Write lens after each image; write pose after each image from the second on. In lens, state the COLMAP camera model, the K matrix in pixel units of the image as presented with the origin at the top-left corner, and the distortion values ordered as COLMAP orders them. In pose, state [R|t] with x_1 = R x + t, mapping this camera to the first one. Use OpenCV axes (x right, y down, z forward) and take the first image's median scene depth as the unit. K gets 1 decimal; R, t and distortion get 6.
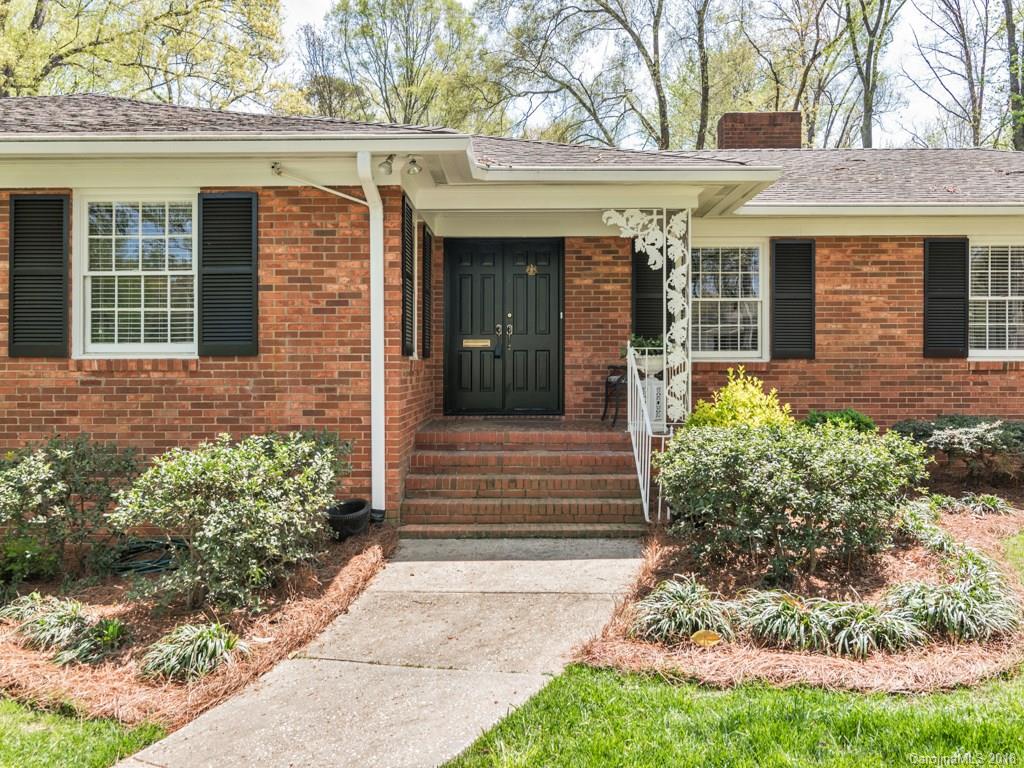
lens RADIAL K [[831.7, 0, 517.5], [0, 831.7, 382.0], [0, 0, 1]] dist [-0.000369, 0.000793]
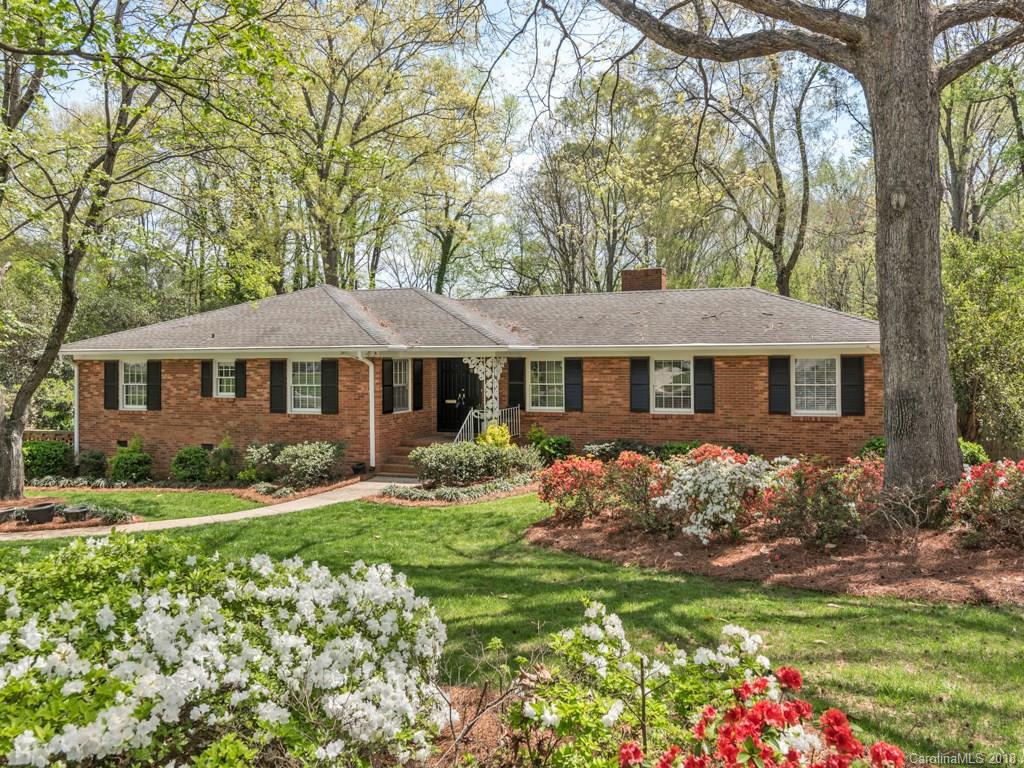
lens RADIAL K [[684.6, 0, 509.7], [0, 684.6, 384.8], [0, 0, 1]] dist [-0.010350, -0.000723]
pose [[0.945939, 0.003545, -0.324325, 1.033077], [-0.003545, 0.999994, 0.000591, -0.133906], [0.324325, 0.000590, 0.945946, -1.092105]]
